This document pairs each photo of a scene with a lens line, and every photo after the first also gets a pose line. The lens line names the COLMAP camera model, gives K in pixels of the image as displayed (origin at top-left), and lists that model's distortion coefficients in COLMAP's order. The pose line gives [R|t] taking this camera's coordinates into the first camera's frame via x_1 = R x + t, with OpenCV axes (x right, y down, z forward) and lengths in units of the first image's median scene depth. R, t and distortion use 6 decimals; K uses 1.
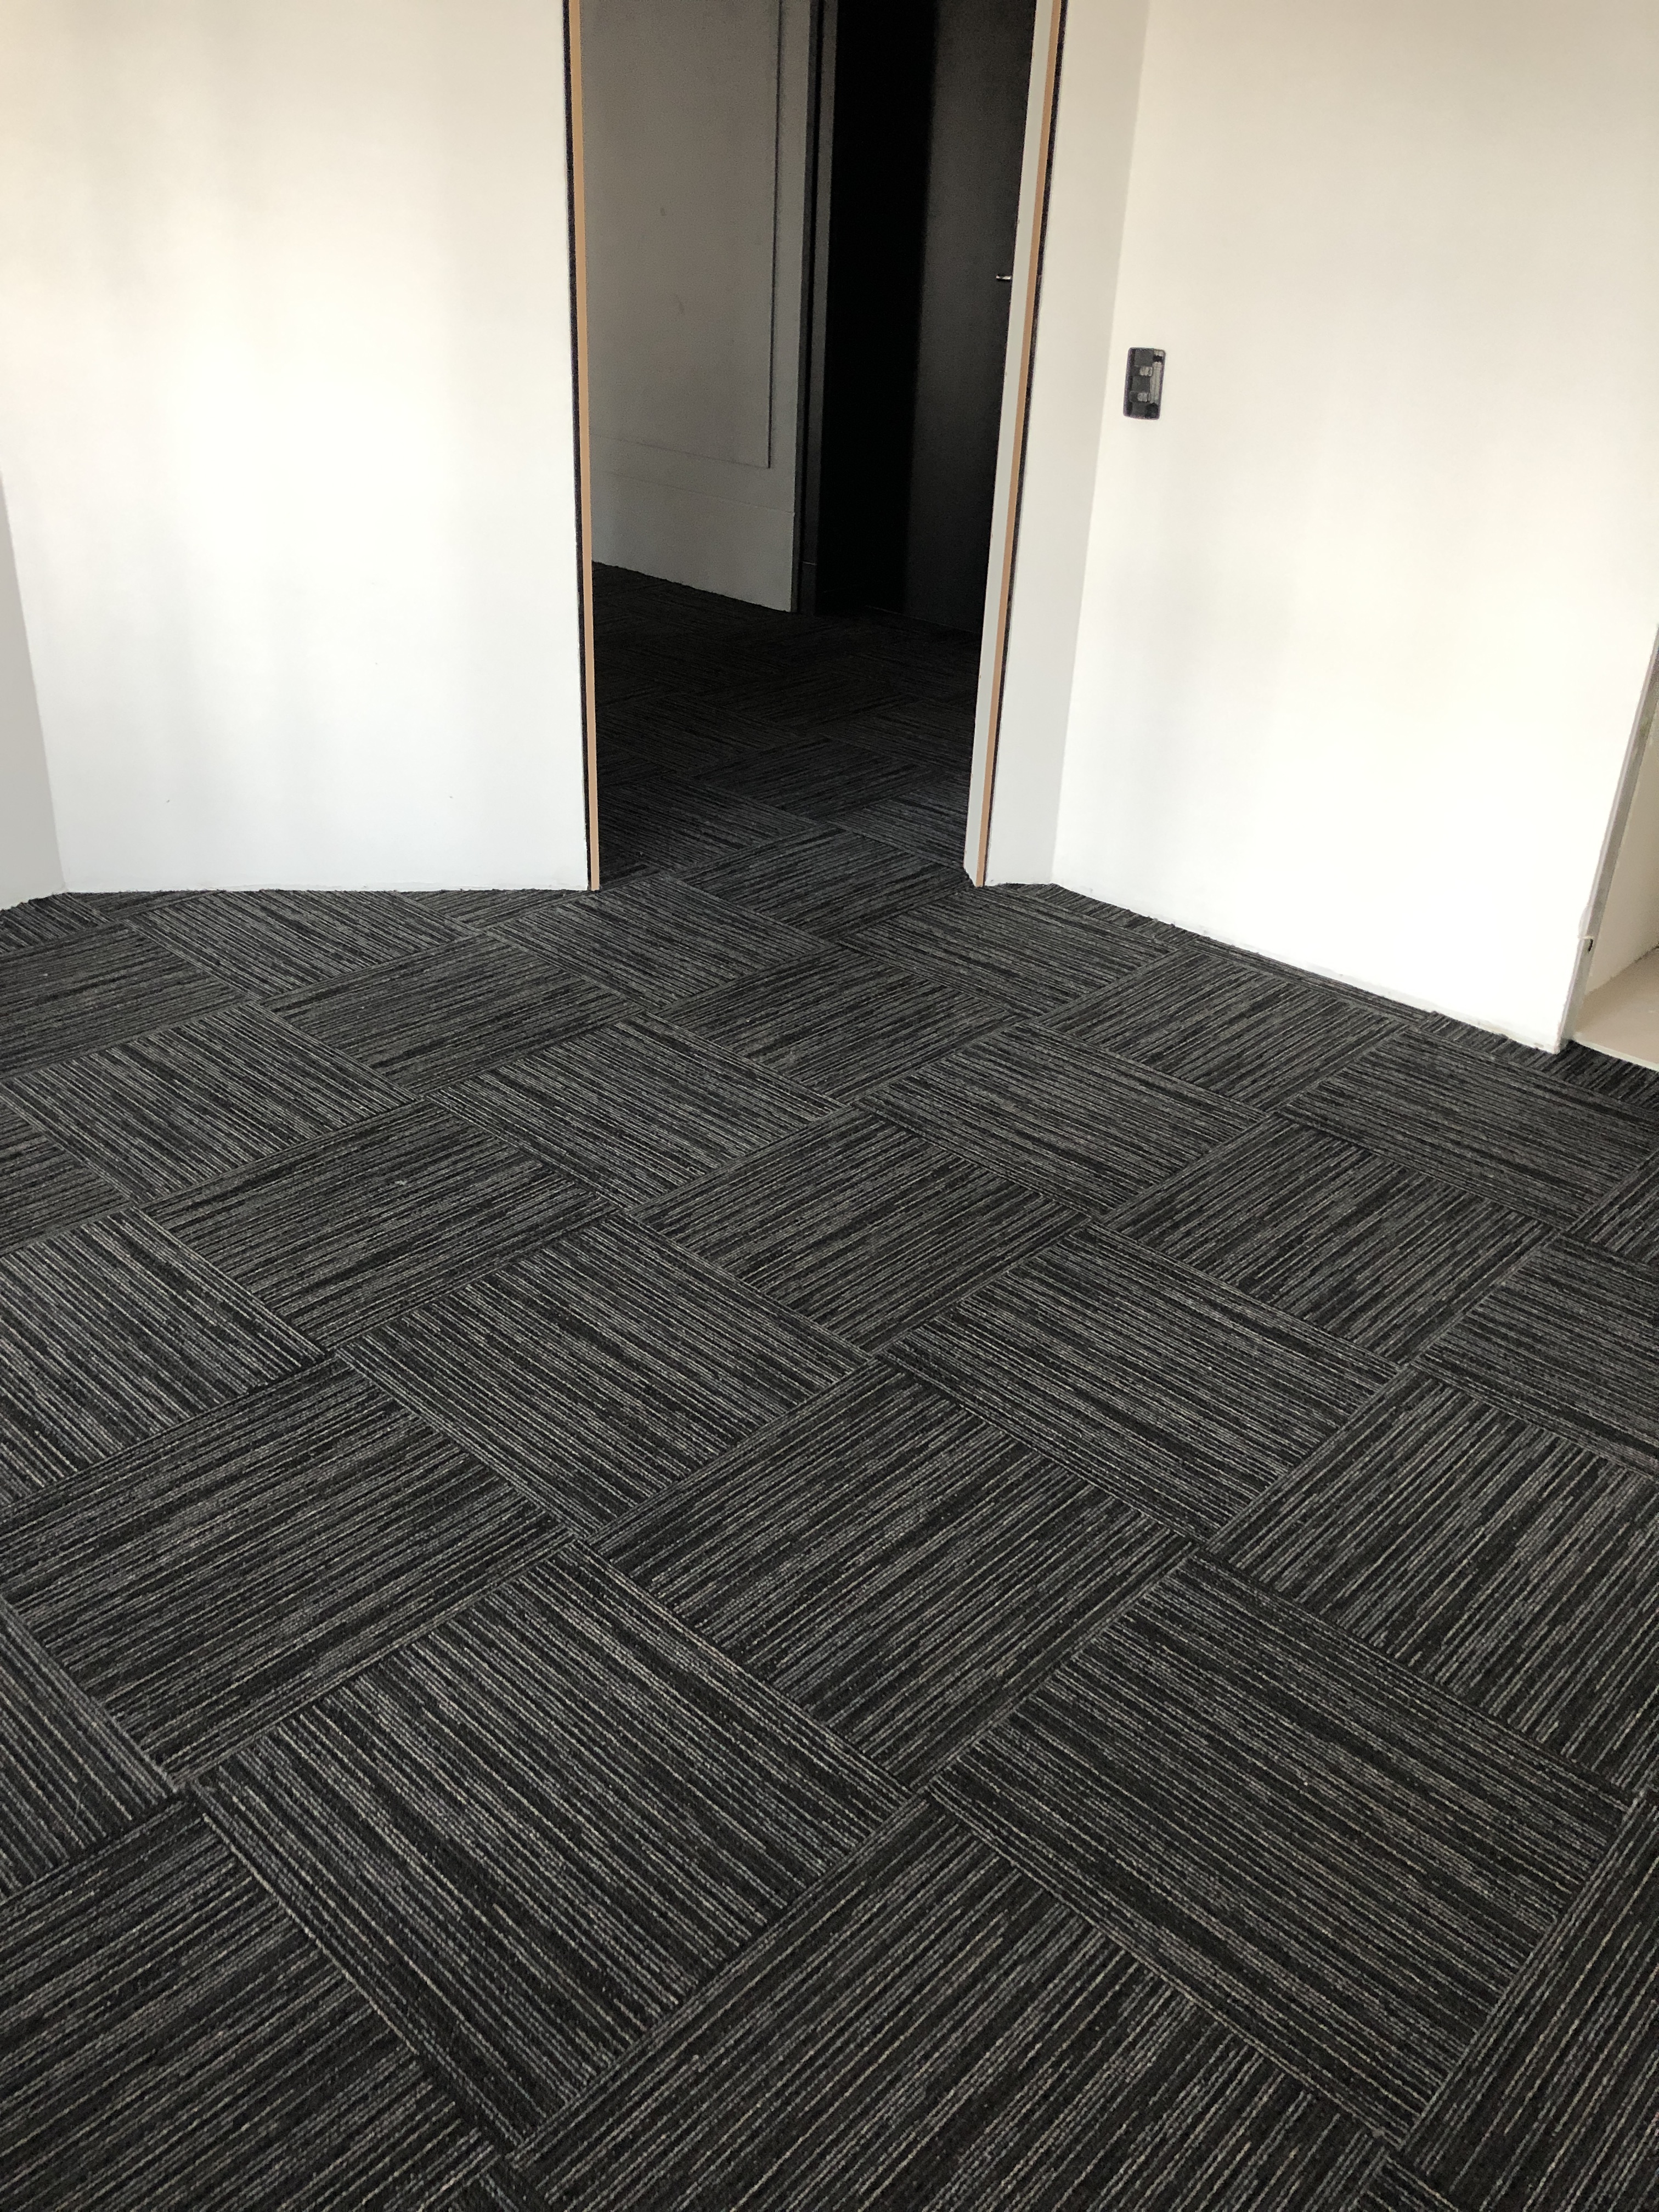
lens RADIAL K [[1808.5, 0, 829.5], [0, 1808.5, 1106.0], [0, 0, 1]] dist [0.044817, -0.065174]
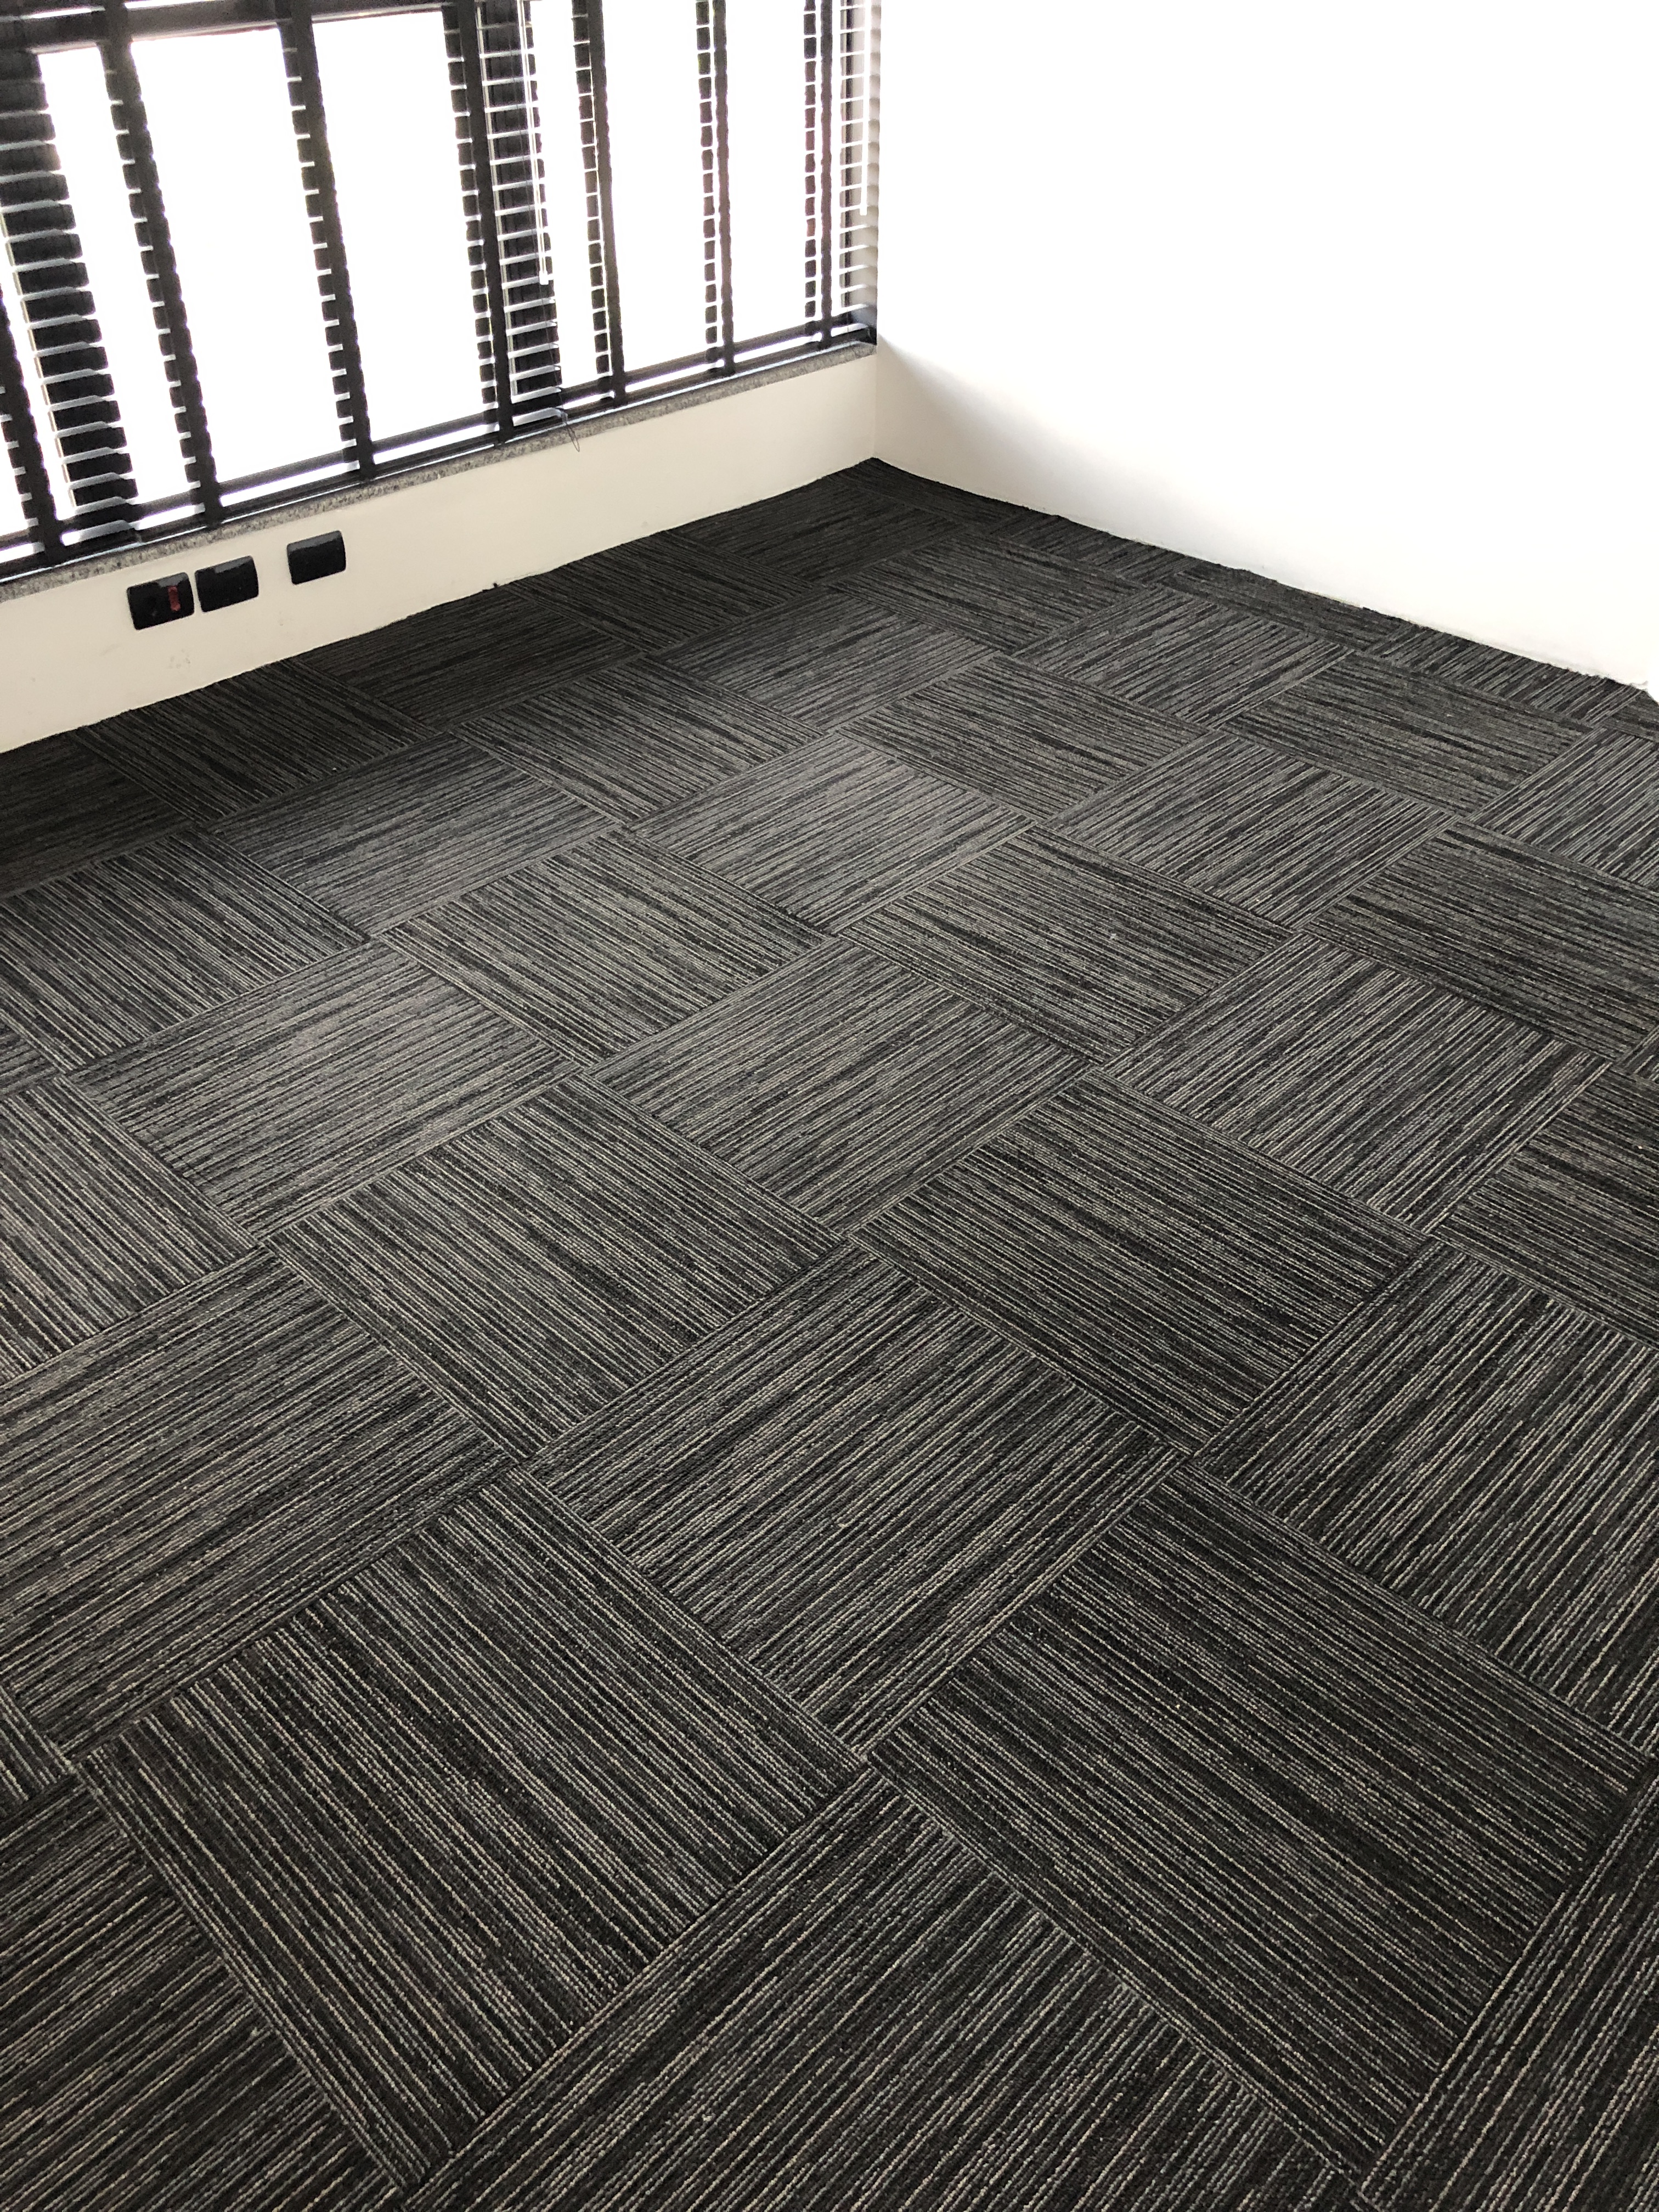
lens RADIAL K [[1779.7, 0, 789.5], [0, 1779.7, 1104.1], [0, 0, 1]] dist [0.144020, -0.394674]
pose [[-0.027512, 0.573611, -0.818665, 0.771688], [-0.469521, 0.715598, 0.517175, -0.388190], [0.882493, 0.398609, 0.249635, 0.754061]]
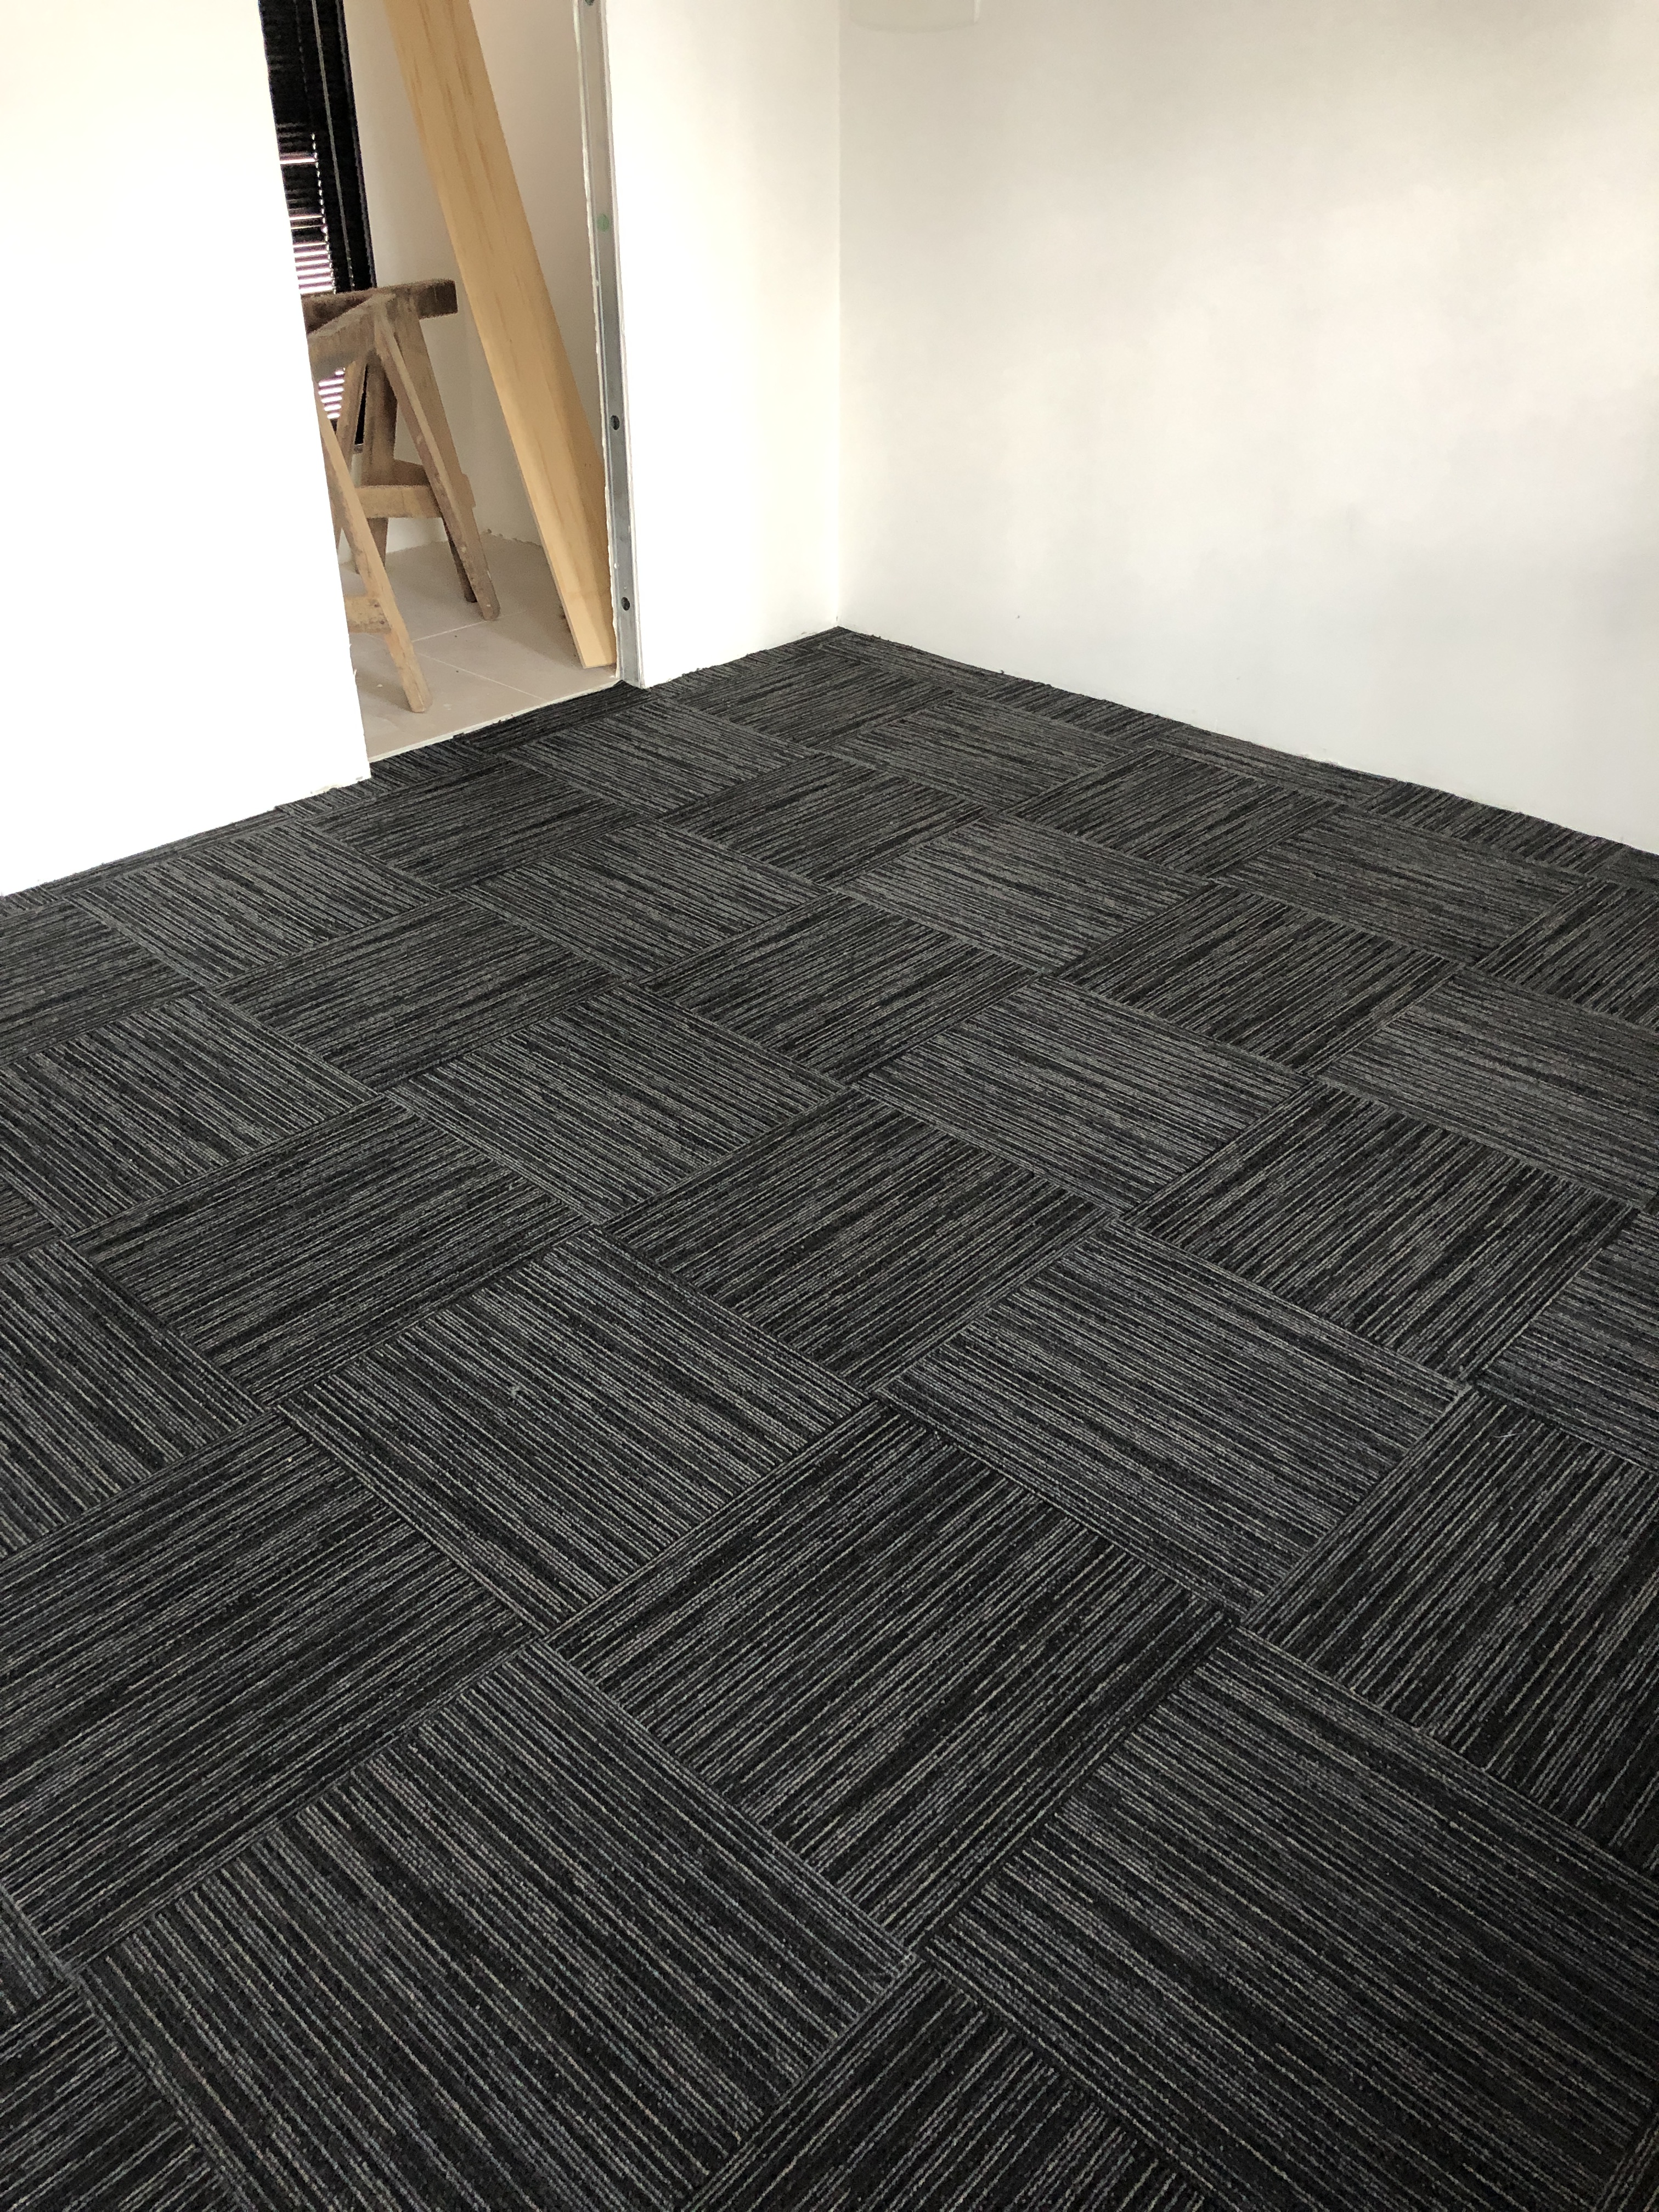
lens RADIAL K [[1779.7, 0, 789.5], [0, 1779.7, 1104.1], [0, 0, 1]] dist [0.144020, -0.394674]
pose [[0.011890, -0.557625, 0.830008, -0.975342], [0.473668, 0.734169, 0.486452, -0.446444], [-0.880623, 0.387364, 0.272858, 0.761591]]
